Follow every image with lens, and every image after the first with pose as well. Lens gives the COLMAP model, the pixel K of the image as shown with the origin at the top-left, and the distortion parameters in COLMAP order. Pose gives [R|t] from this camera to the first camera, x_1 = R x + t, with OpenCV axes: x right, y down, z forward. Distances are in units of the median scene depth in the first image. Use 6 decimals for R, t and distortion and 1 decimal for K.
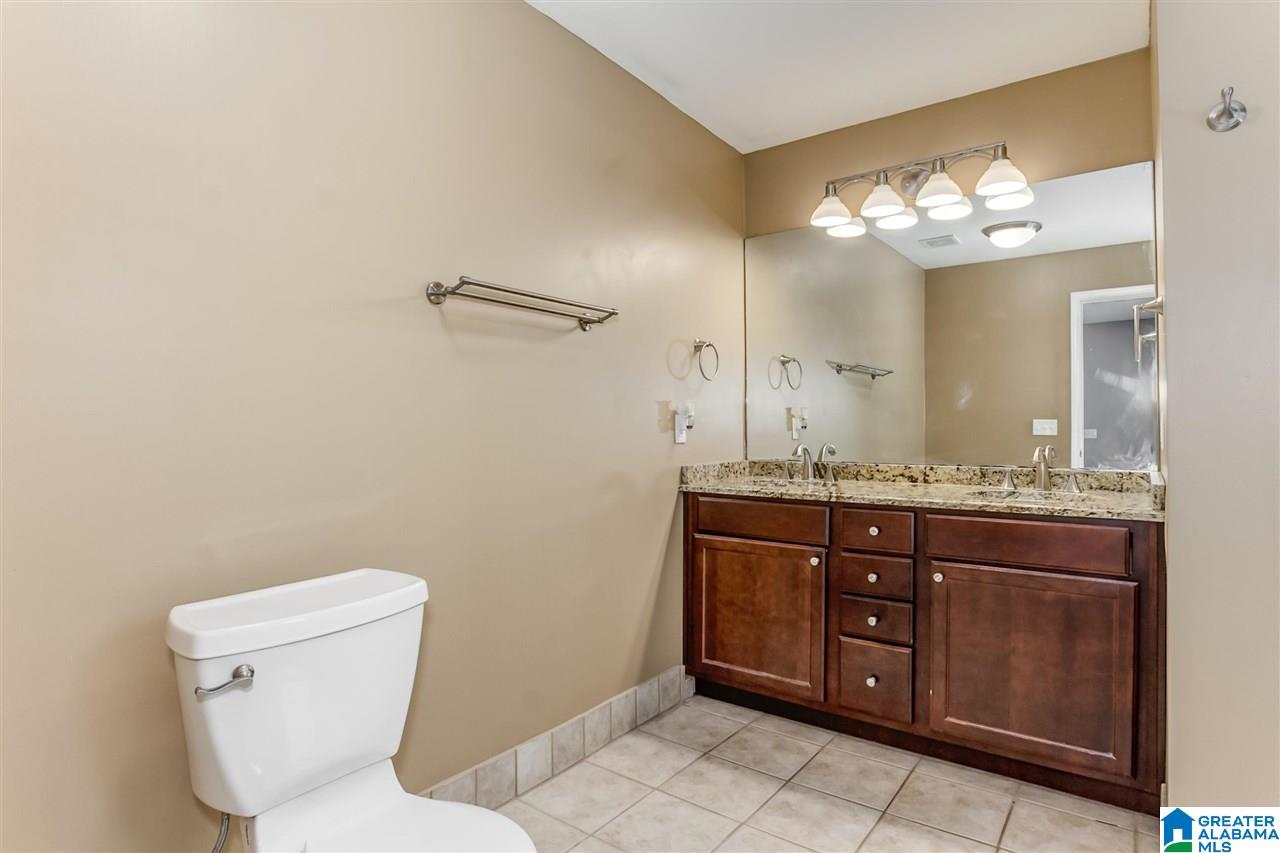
lens RADIAL K [[686.2, 0, 641.4], [0, 686.2, 430.2], [0, 0, 1]] dist [-0.025097, 0.001414]
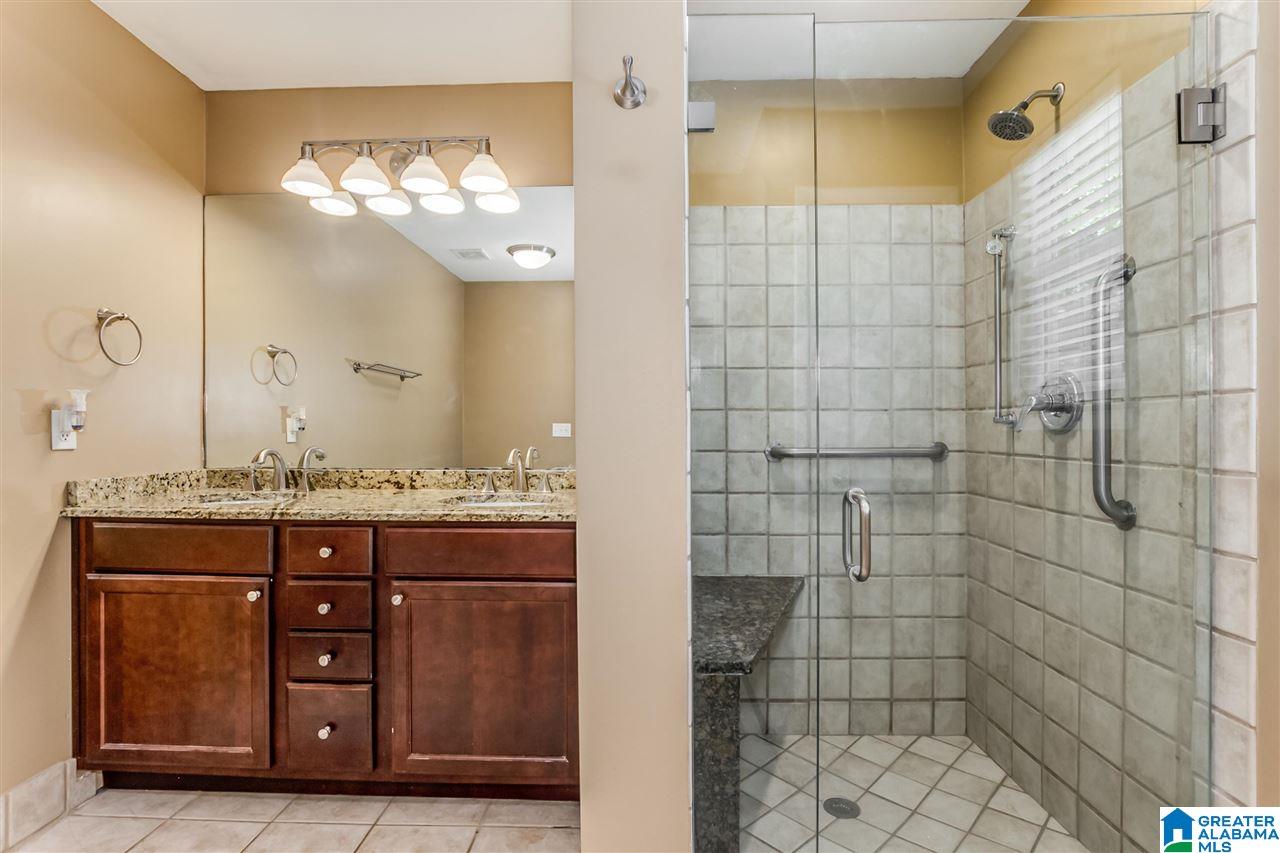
lens RADIAL K [[598.1, 0, 649.3], [0, 598.1, 434.3], [0, 0, 1]] dist [-0.024315, 0.007983]
pose [[0.808200, 0.000797, 0.588908, 0.212642], [-0.001947, 0.999997, 0.001319, 0.001455], [-0.588905, -0.002213, 0.808199, 0.165267]]
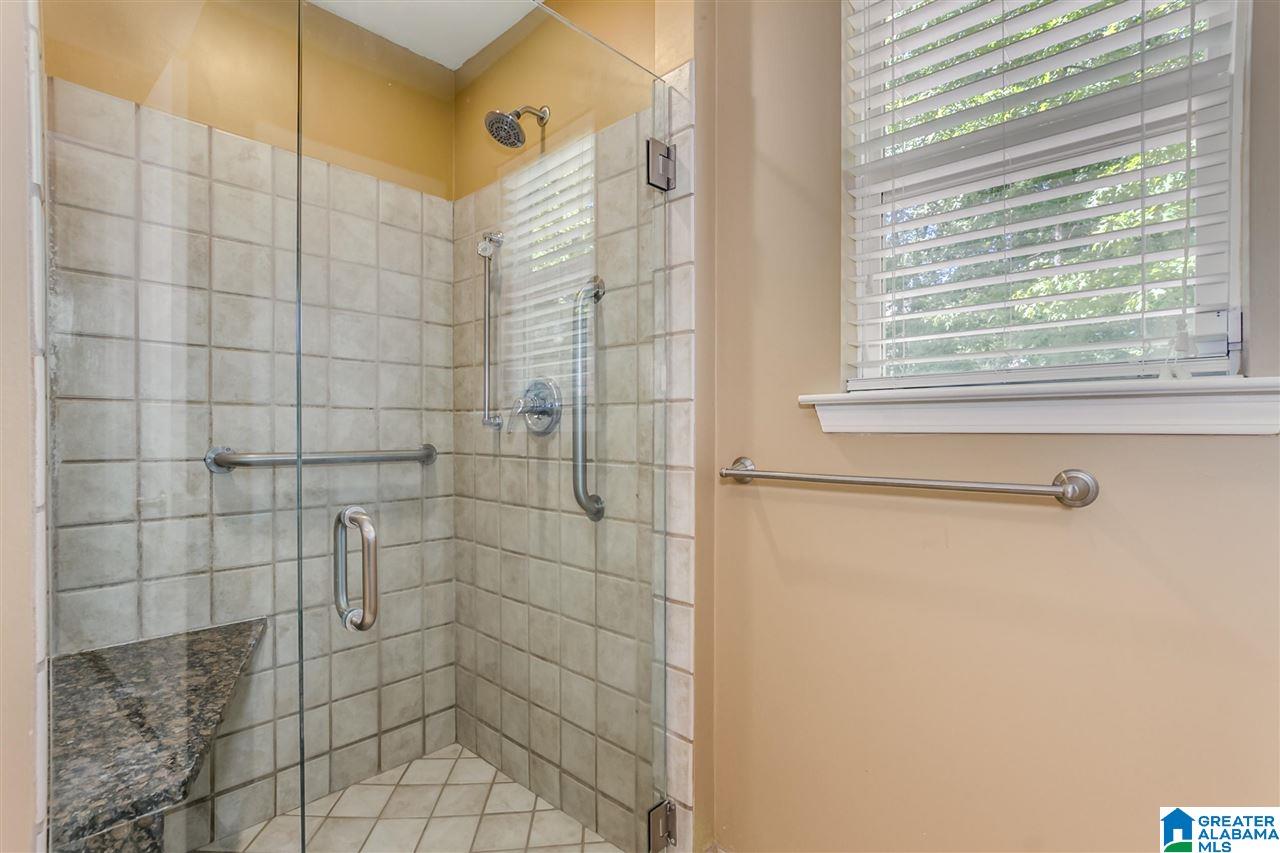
lens RADIAL K [[598.1, 0, 649.3], [0, 598.1, 434.3], [0, 0, 1]] dist [-0.024315, 0.007983]
pose [[0.102953, 0.002677, 0.994683, 0.307263], [-0.001836, 0.999995, -0.002501, 0.000808], [-0.994685, -0.001569, 0.102957, 0.258175]]
